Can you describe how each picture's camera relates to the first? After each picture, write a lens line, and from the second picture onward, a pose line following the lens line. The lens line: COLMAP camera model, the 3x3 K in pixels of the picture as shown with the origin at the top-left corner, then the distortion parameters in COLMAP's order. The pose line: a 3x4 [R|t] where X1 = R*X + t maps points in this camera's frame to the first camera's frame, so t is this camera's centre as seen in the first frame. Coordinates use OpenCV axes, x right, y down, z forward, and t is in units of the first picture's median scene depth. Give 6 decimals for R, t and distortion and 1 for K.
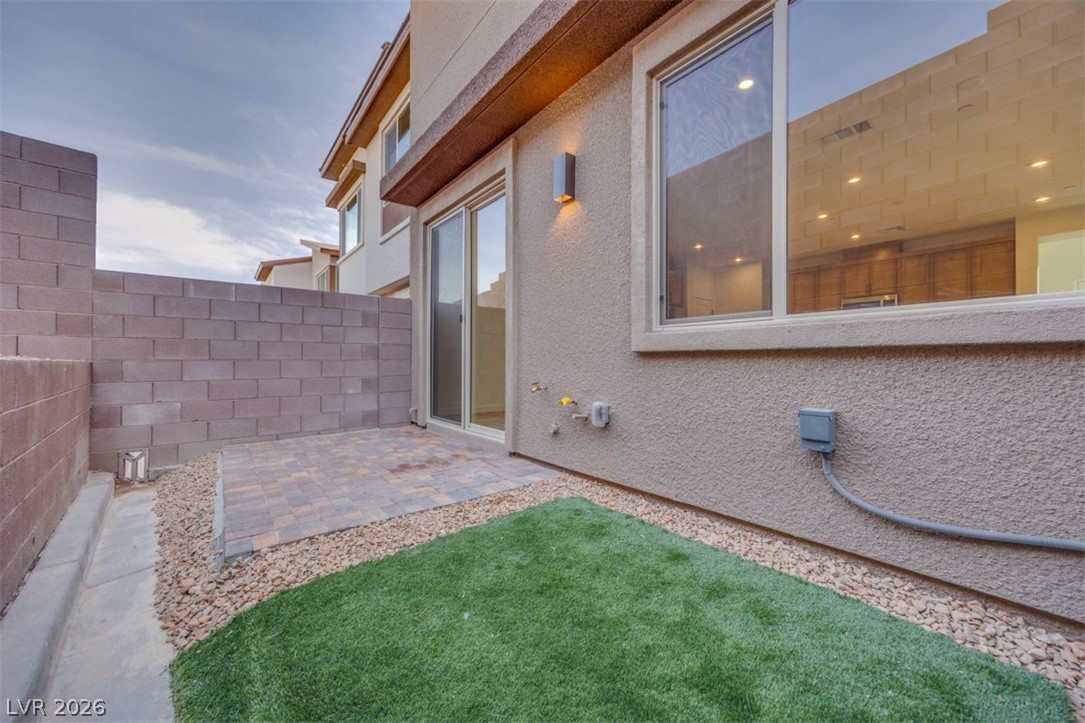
lens RADIAL K [[410.7, 0, 545.0], [0, 410.7, 359.4], [0, 0, 1]] dist [0.001062, 0.002275]
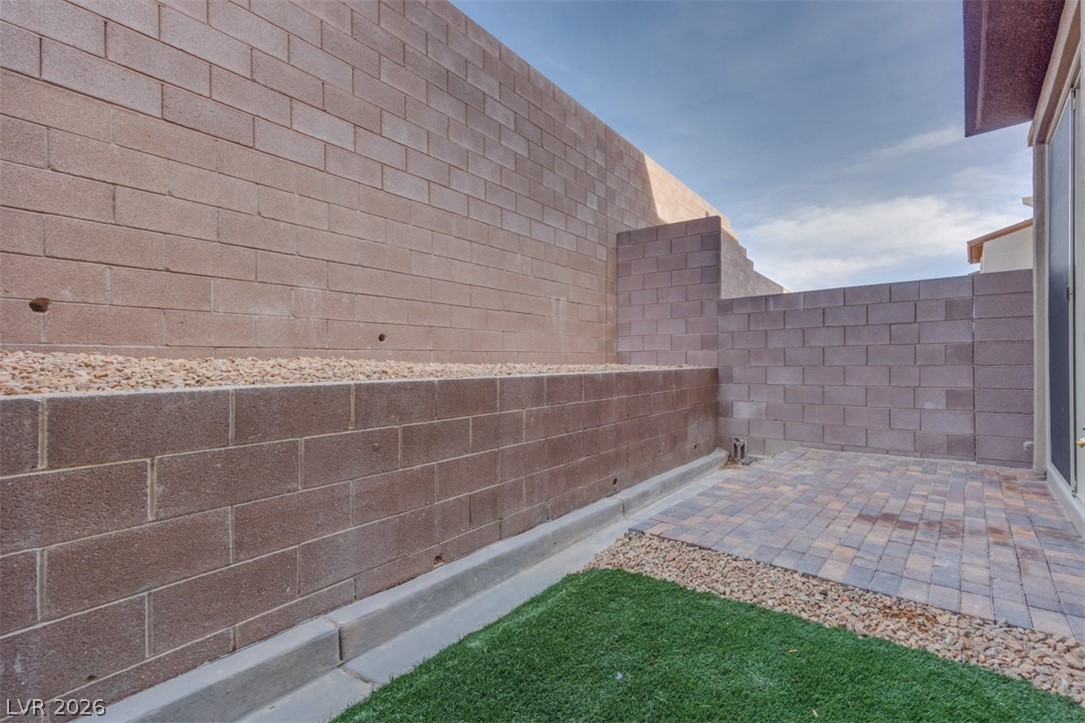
lens RADIAL K [[465.2, 0, 617.7], [0, 465.2, 362.3], [0, 0, 1]] dist [0.005520, 0.000518]
pose [[0.243392, 0.001813, -0.969926, 0.318598], [0.015730, 0.999859, 0.005817, -0.026129], [0.969800, -0.016672, 0.243330, 0.305928]]
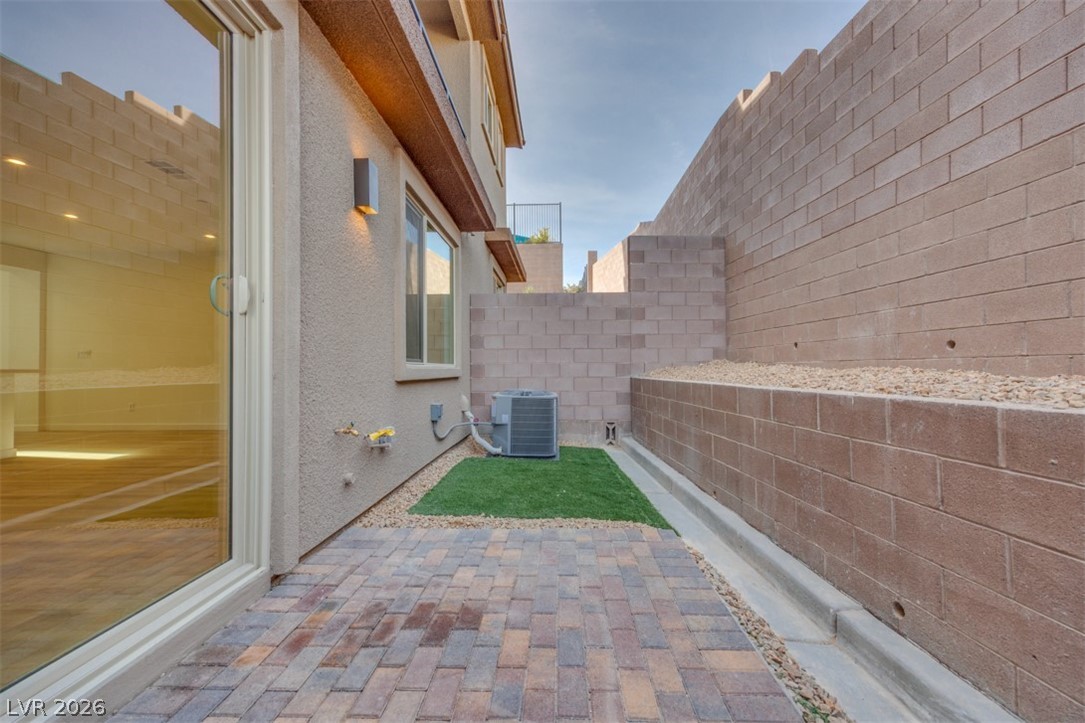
lens RADIAL K [[410.7, 0, 547.4], [0, 410.7, 366.3], [0, 0, 1]] dist [0.001062, 0.002275]
pose [[-0.763184, 0.012174, 0.646066, -0.680037], [0.005329, 0.999907, -0.012547, -0.032602], [-0.646159, -0.006133, -0.763178, 1.172902]]
